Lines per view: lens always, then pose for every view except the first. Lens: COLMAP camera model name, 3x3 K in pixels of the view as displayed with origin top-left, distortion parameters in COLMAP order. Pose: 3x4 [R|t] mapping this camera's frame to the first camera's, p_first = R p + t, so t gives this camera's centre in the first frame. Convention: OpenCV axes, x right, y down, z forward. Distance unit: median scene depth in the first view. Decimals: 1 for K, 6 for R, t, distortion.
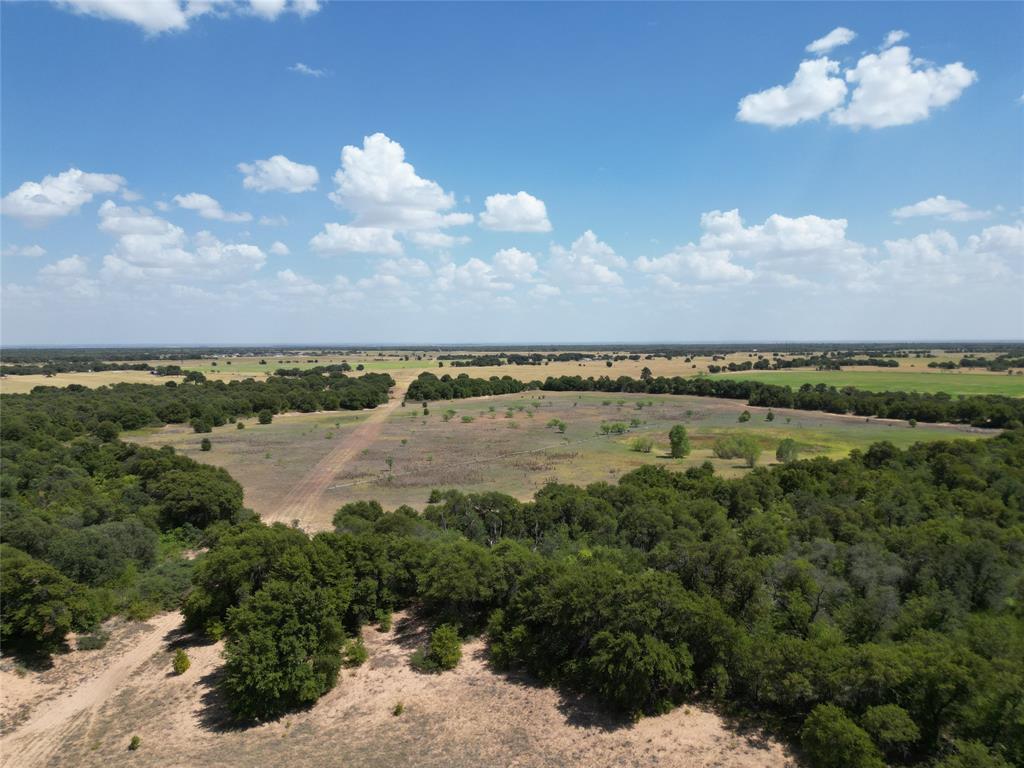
lens RADIAL K [[714.8, 0, 513.2], [0, 714.8, 397.5], [0, 0, 1]] dist [0.068958, -0.072505]
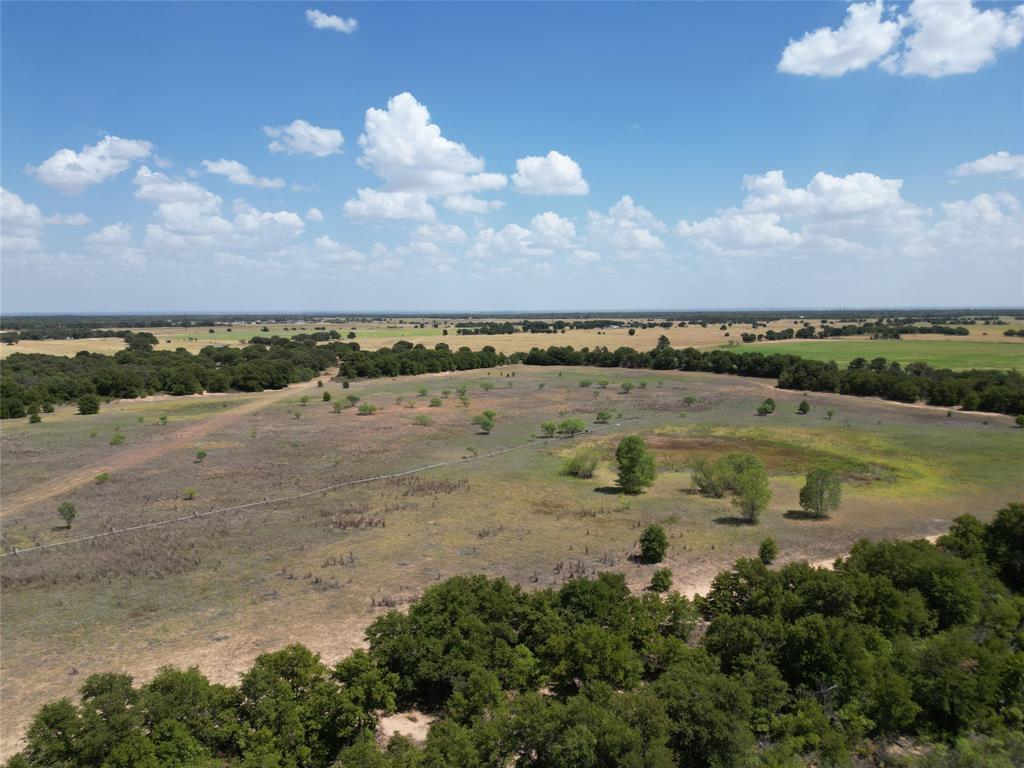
lens RADIAL K [[718.3, 0, 514.4], [0, 718.3, 395.9], [0, 0, 1]] dist [0.084654, -0.103897]
pose [[0.998670, 0.005462, -0.051263, 0.033168], [-0.003317, 0.999119, 0.041841, -0.003846], [0.051447, -0.041615, 0.997808, 0.084348]]
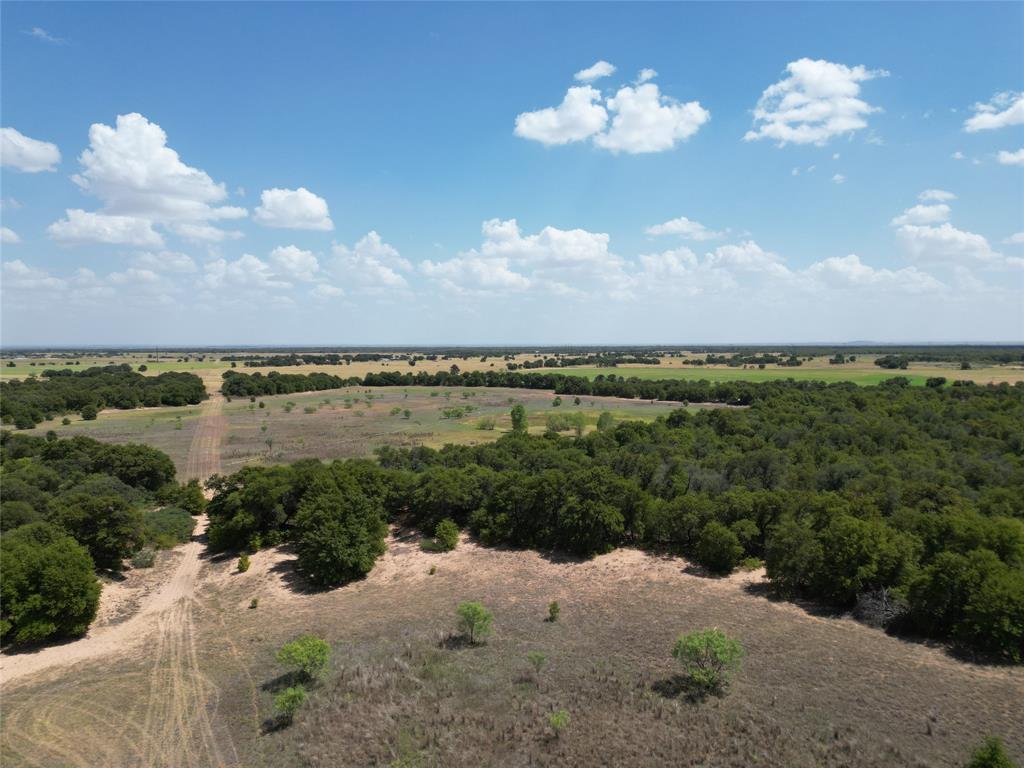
lens RADIAL K [[713.5, 0, 512.9], [0, 713.5, 399.7], [0, 0, 1]] dist [0.075903, -0.085060]
pose [[0.956395, -0.021778, 0.291264, -0.024349], [0.022026, 0.999754, 0.002429, 0.005589], [-0.291245, 0.004093, 0.956640, -0.023688]]
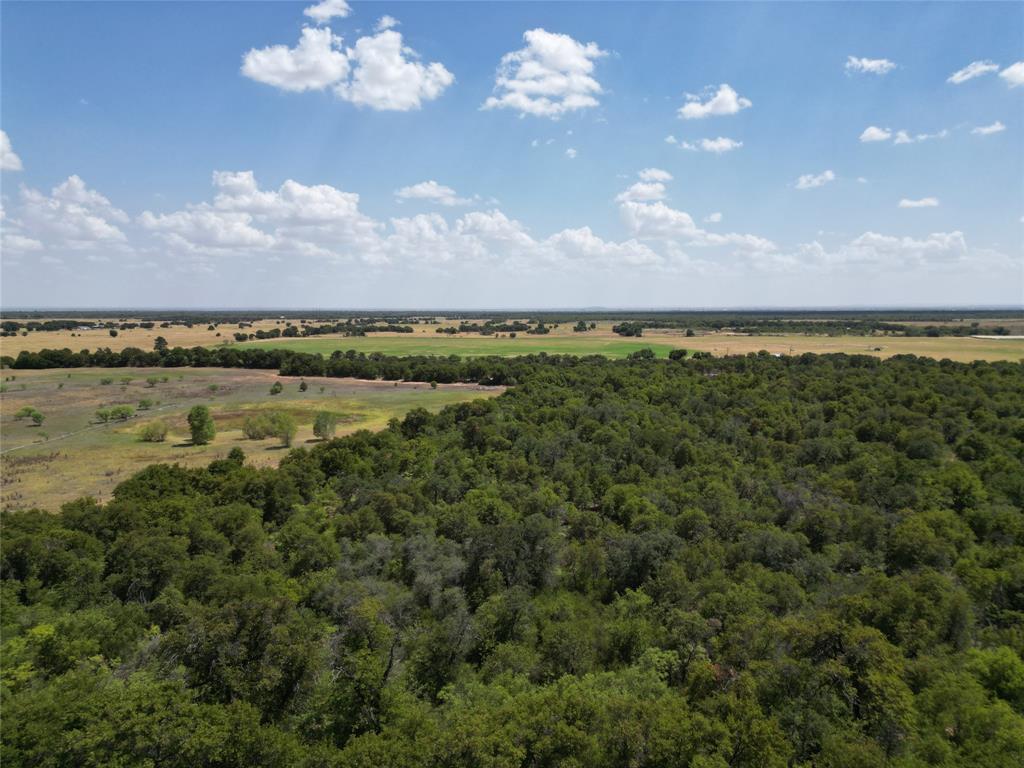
lens RADIAL K [[713.5, 0, 512.9], [0, 713.5, 399.7], [0, 0, 1]] dist [0.075903, -0.085060]
pose [[0.807145, -0.072430, 0.585894, 0.006901], [0.044027, 0.997067, 0.062607, -0.001060], [-0.588710, -0.024737, 0.807966, 0.021178]]
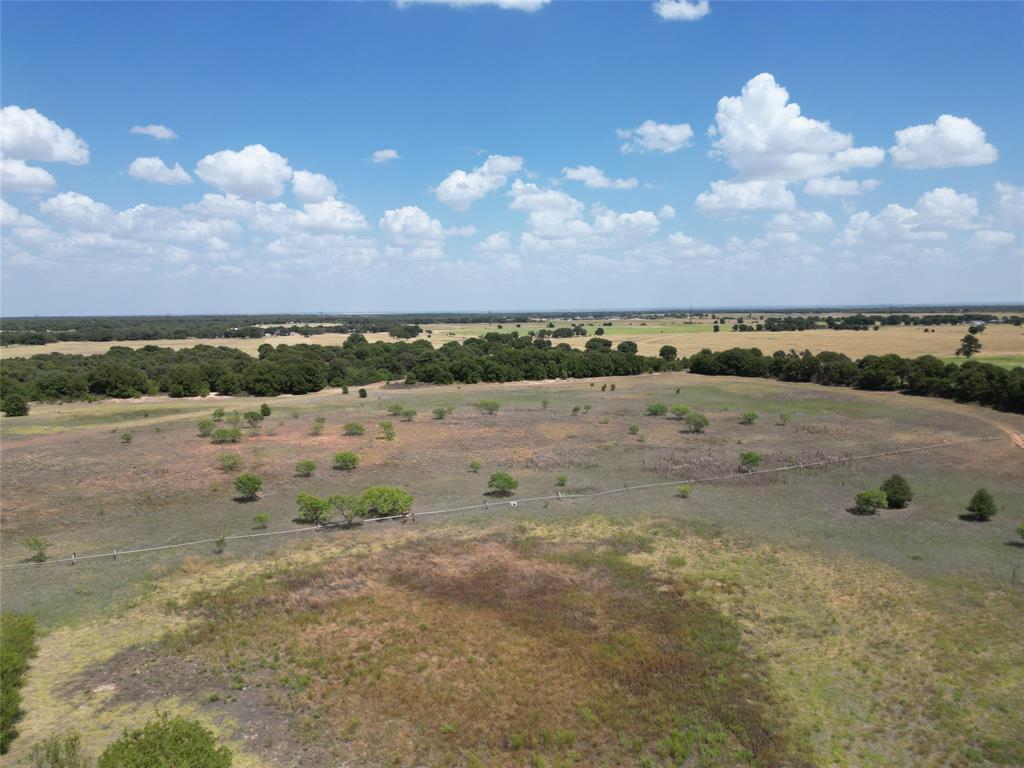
lens RADIAL K [[723.1, 0, 513.6], [0, 723.1, 384.1], [0, 0, 1]] dist [0.068828, -0.066984]
pose [[0.863400, 0.047147, -0.502312, 0.100640], [-0.032069, 0.998739, 0.038620, -0.008691], [0.503500, -0.017236, 0.863824, 0.189174]]
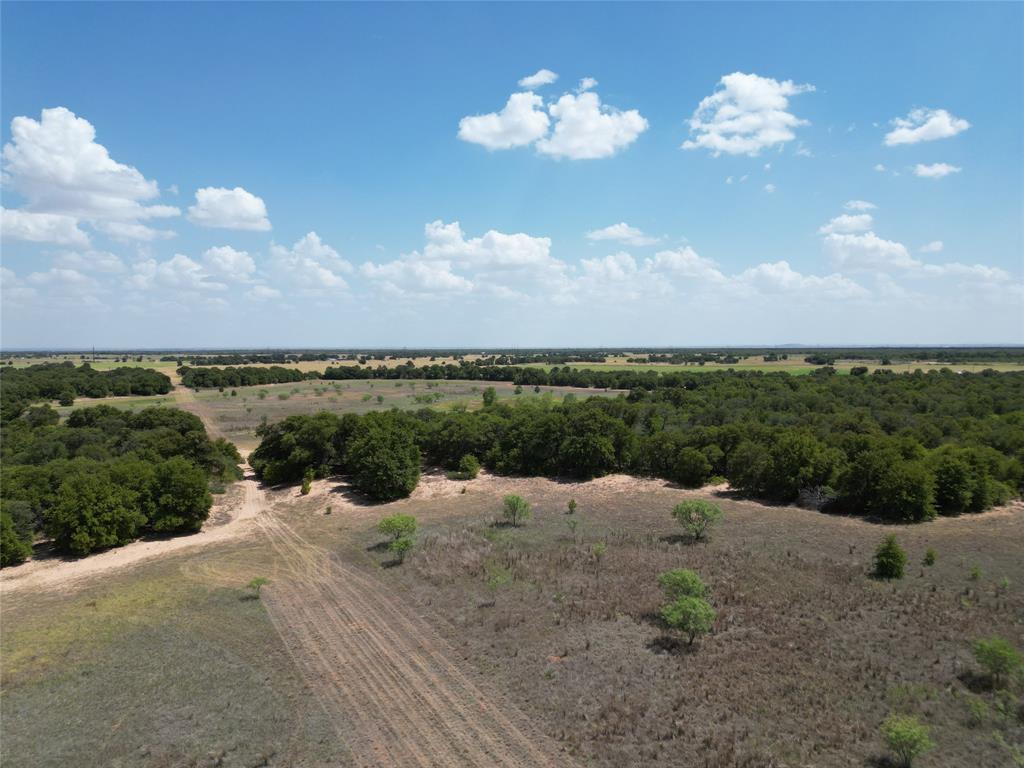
lens RADIAL K [[713.5, 0, 512.9], [0, 713.5, 399.7], [0, 0, 1]] dist [0.075903, -0.085060]
pose [[0.929999, -0.025938, 0.366645, -0.039977], [0.028045, 0.999607, -0.000421, 0.012731], [-0.366490, 0.010674, 0.930361, -0.038770]]
